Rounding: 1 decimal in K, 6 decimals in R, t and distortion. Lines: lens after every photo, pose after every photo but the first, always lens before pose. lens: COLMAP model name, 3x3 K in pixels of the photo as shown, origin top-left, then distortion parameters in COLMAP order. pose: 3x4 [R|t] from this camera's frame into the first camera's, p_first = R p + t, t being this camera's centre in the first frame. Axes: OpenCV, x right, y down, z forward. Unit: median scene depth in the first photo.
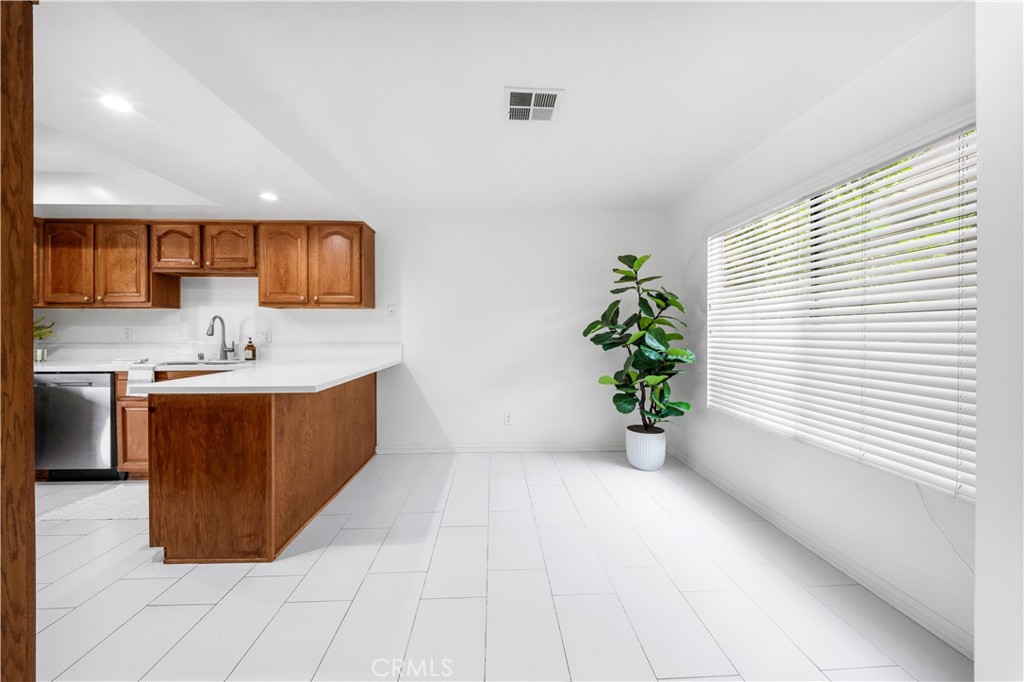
lens RADIAL K [[365.5, 0, 511.7], [0, 365.5, 333.7], [0, 0, 1]] dist [-0.000087, -0.003372]
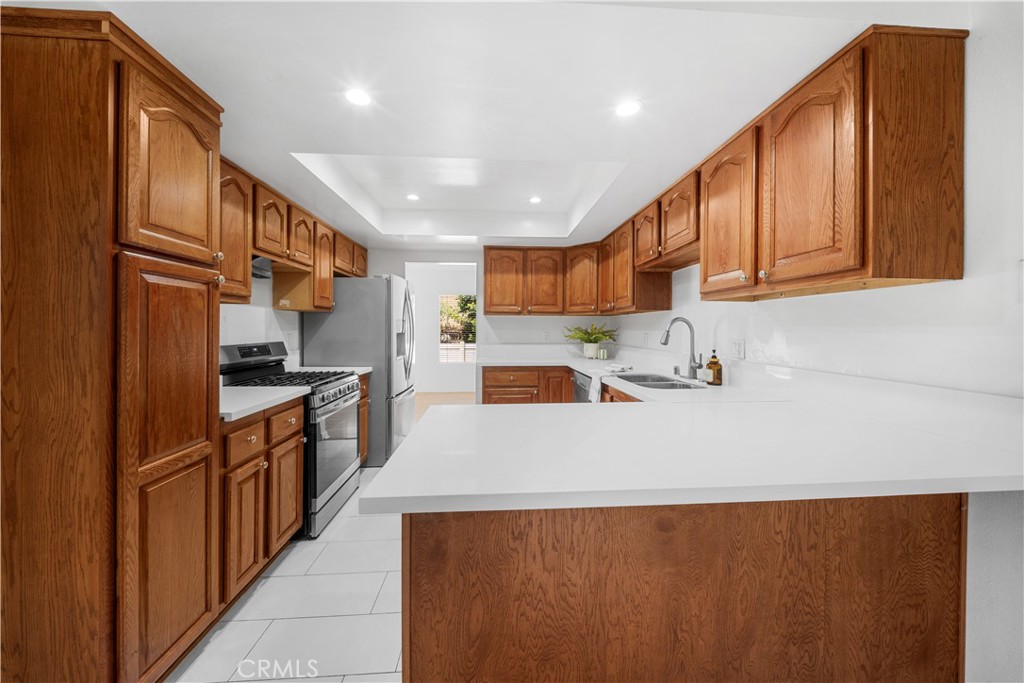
lens RADIAL K [[370.1, 0, 515.5], [0, 370.1, 329.7], [0, 0, 1]] dist [0.007213, -0.006214]
pose [[0.016521, 0.003477, -0.999857, -0.074853], [-0.004766, 0.999983, 0.003399, -0.027008], [0.999852, 0.004709, 0.016537, 0.688815]]
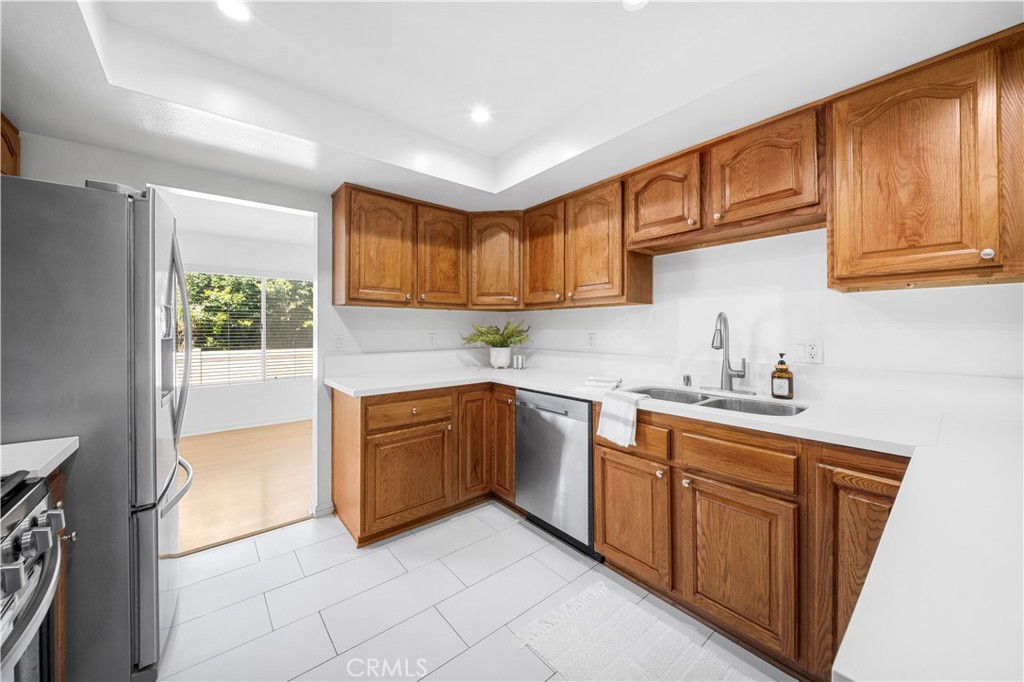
lens RADIAL K [[370.1, 0, 515.5], [0, 370.1, 329.2], [0, 0, 1]] dist [0.007213, -0.006214]
pose [[0.605055, 0.000419, -0.796183, -0.572002], [-0.000861, 1.000000, -0.000128, -0.024203], [0.796183, 0.000763, 0.605055, 0.427285]]
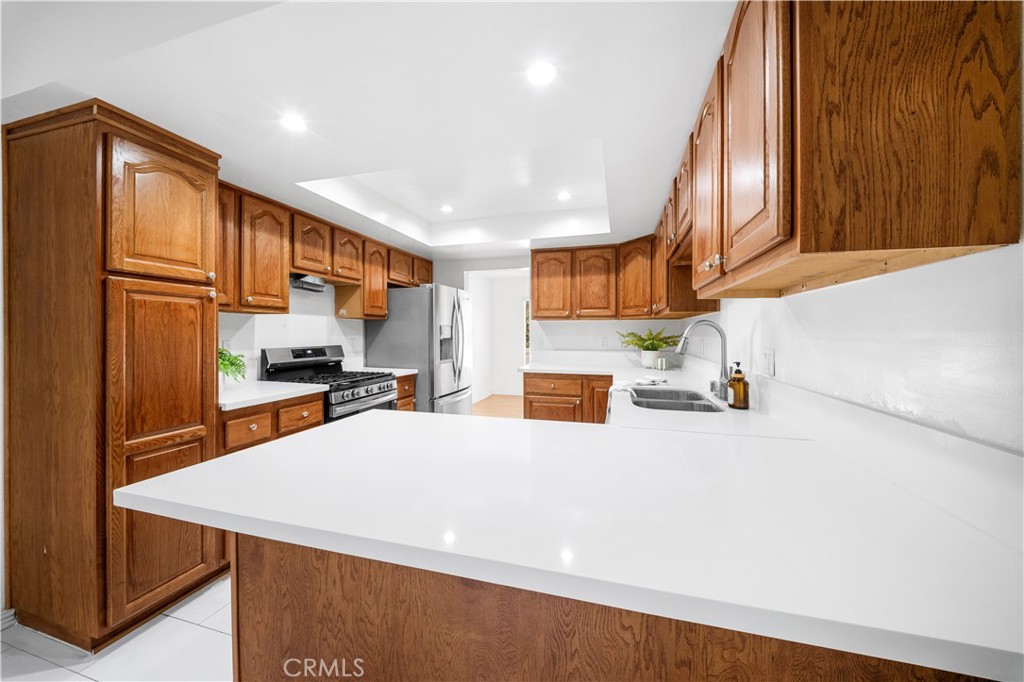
lens RADIAL K [[365.5, 0, 511.7], [0, 365.5, 333.7], [0, 0, 1]] dist [-0.000087, -0.003372]
pose [[-0.328398, 0.001012, -0.944539, -0.165066], [-0.003907, 0.999989, 0.002430, -0.029725], [0.944531, 0.004488, -0.328391, 0.941666]]
